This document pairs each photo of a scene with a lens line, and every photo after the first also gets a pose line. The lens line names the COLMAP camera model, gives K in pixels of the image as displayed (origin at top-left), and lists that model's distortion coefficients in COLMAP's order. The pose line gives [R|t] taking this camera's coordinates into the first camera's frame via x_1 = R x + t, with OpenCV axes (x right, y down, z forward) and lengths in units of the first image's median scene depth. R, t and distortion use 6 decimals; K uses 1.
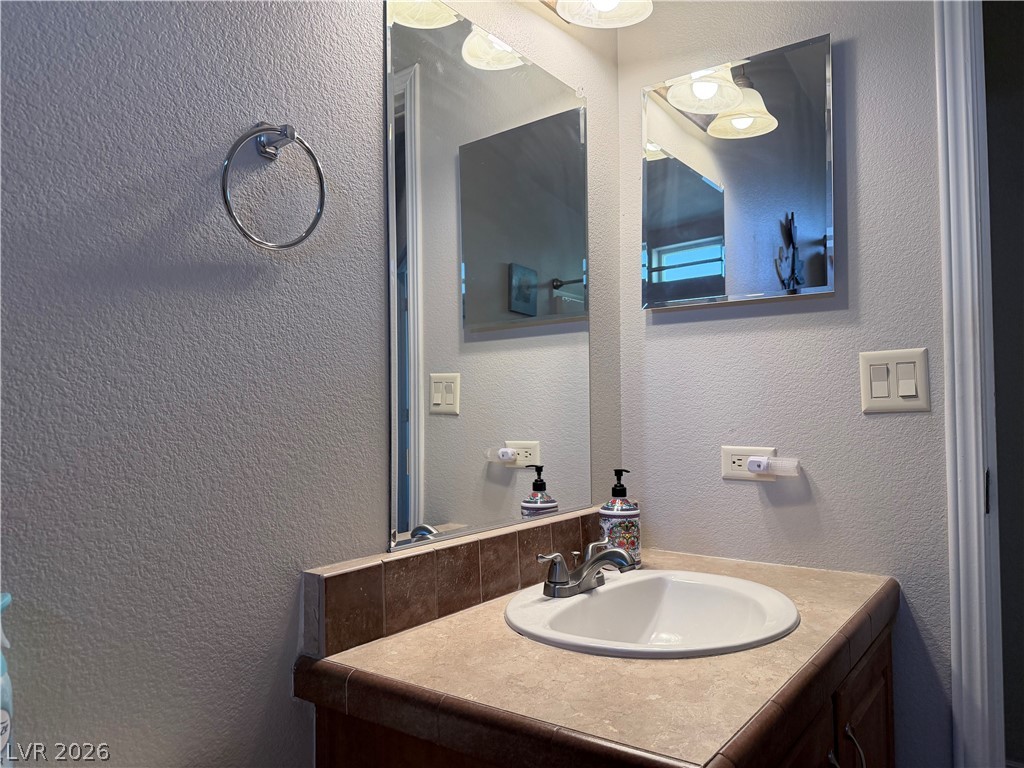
lens RADIAL K [[723.6, 0, 512.2], [0, 723.6, 379.9], [0, 0, 1]] dist [0.074626, -0.071305]
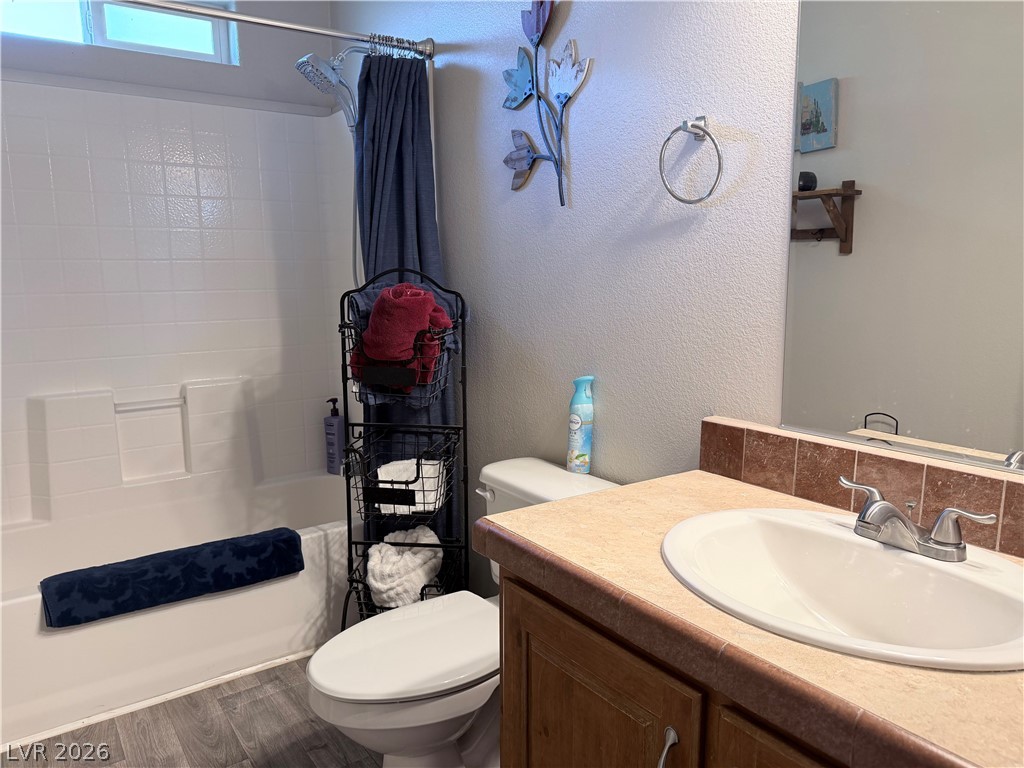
lens RADIAL K [[723.6, 0, 512.7], [0, 723.6, 388.5], [0, 0, 1]] dist [0.074626, -0.071305]
pose [[-0.331201, 0.157646, -0.930298, 1.215594], [0.055718, 0.987491, 0.147502, -0.038503], [0.941914, -0.002981, -0.335842, 1.083311]]
